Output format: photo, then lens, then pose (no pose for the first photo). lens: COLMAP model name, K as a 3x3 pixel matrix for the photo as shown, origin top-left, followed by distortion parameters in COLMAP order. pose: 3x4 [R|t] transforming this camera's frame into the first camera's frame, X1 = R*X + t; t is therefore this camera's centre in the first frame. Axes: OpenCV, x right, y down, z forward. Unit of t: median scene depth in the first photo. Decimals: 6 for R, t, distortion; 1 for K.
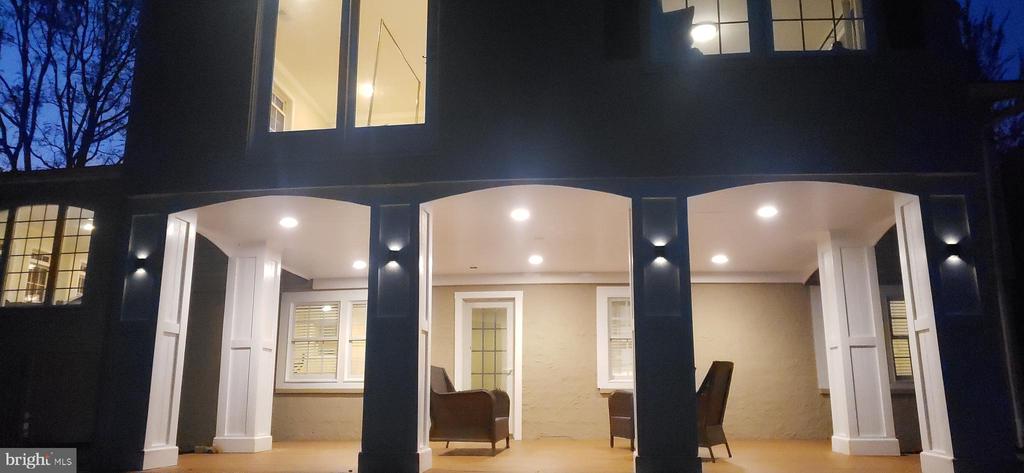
lens RADIAL K [[701.6, 0, 512.0], [0, 701.6, 236.5], [0, 0, 1]] dist [0.000770, -0.000345]
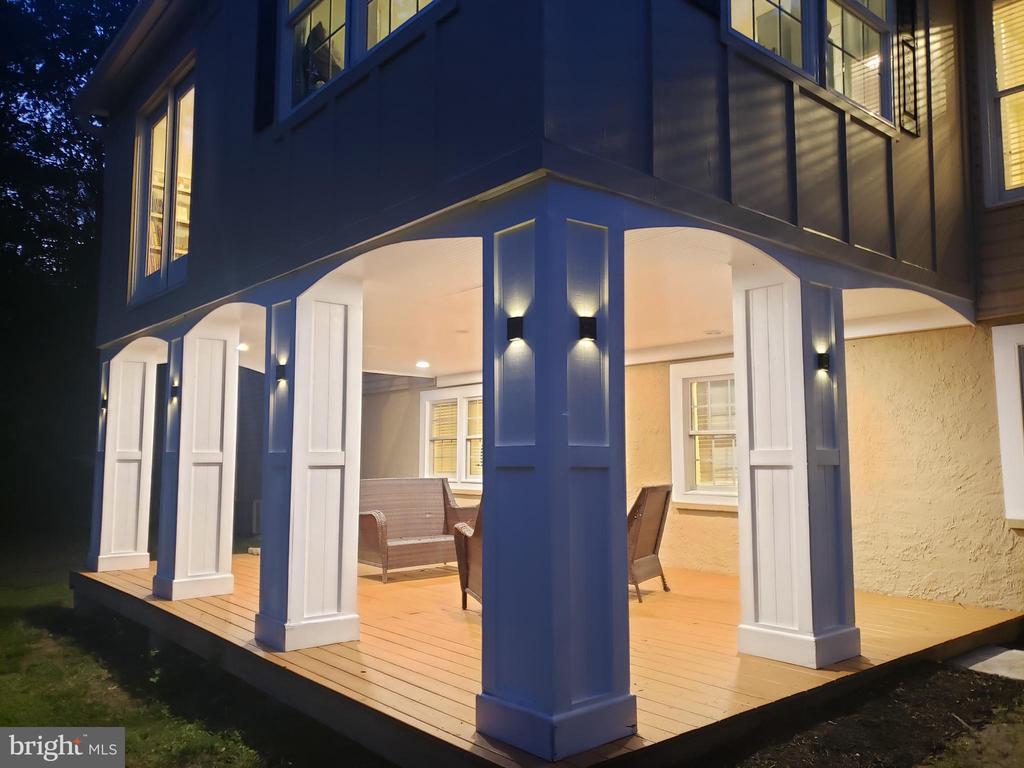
lens RADIAL K [[790.5, 0, 512.0], [0, 790.5, 384.0], [0, 0, 1]] dist [0.003685, -0.000233]
pose [[0.735070, -0.061828, -0.675166, 0.558199], [0.150695, 0.985823, 0.073789, 0.005909], [0.661032, -0.155985, 0.733966, 0.286368]]
